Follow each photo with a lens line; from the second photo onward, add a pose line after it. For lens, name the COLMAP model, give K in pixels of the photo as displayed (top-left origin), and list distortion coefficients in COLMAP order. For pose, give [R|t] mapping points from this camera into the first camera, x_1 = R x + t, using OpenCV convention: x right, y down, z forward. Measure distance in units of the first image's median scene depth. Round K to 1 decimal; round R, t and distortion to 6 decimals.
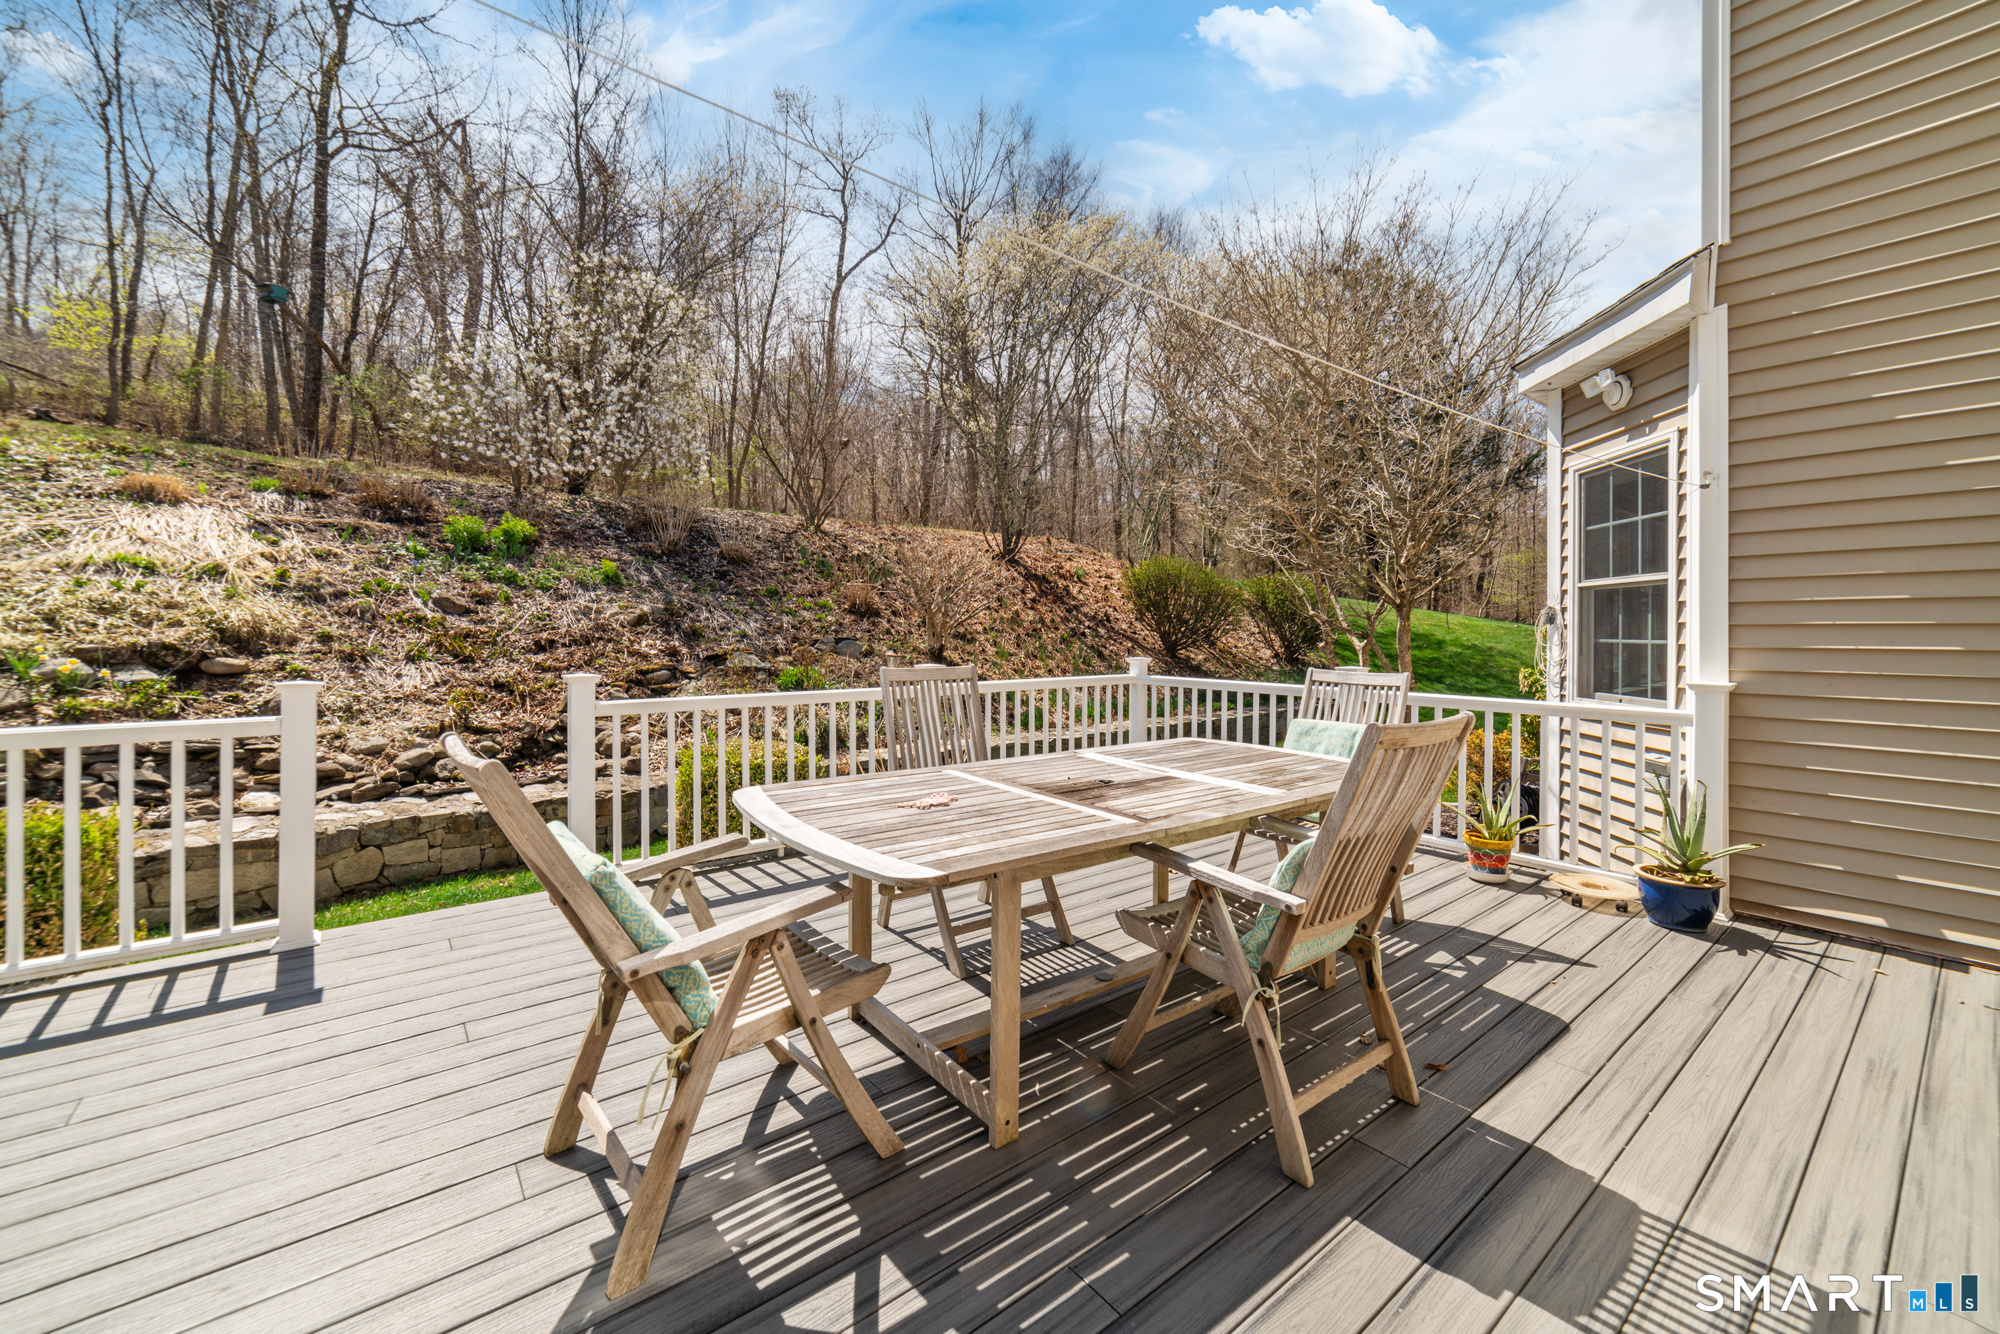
lens RADIAL K [[792.4, 0, 996.8], [0, 792.4, 630.3], [0, 0, 1]] dist [-0.001439, 0.000147]
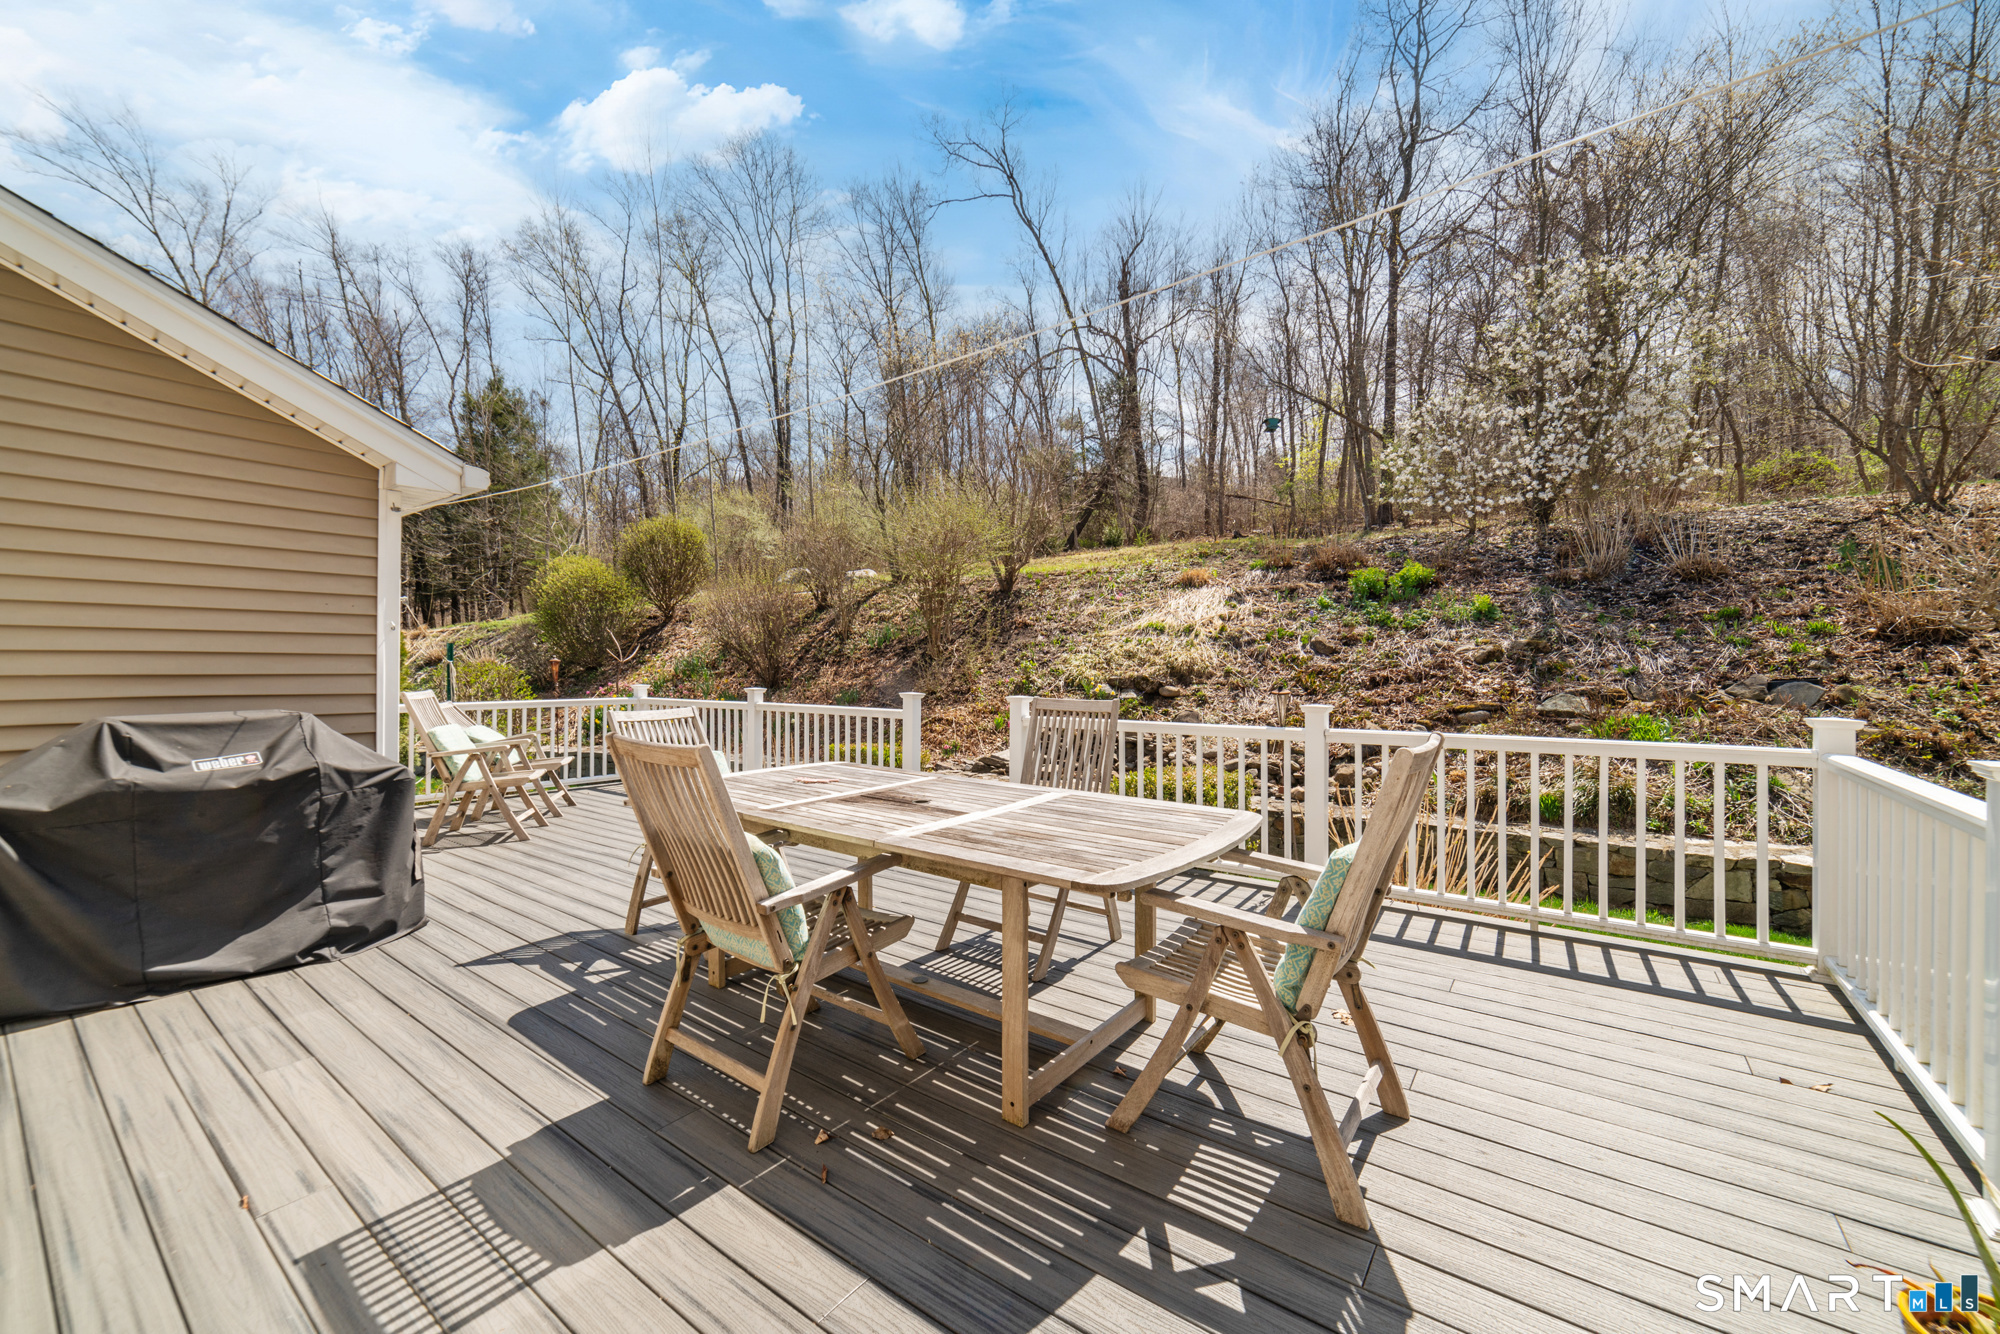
lens RADIAL K [[780.0, 0, 1000.0], [0, 780.0, 667.0], [0, 0, 1]] dist [0.010091, 0.000098]
pose [[0.259871, -0.002468, -0.965640, 0.439566], [0.001399, 0.999997, -0.002179, 0.000179], [0.965642, -0.000785, 0.259874, 0.296050]]
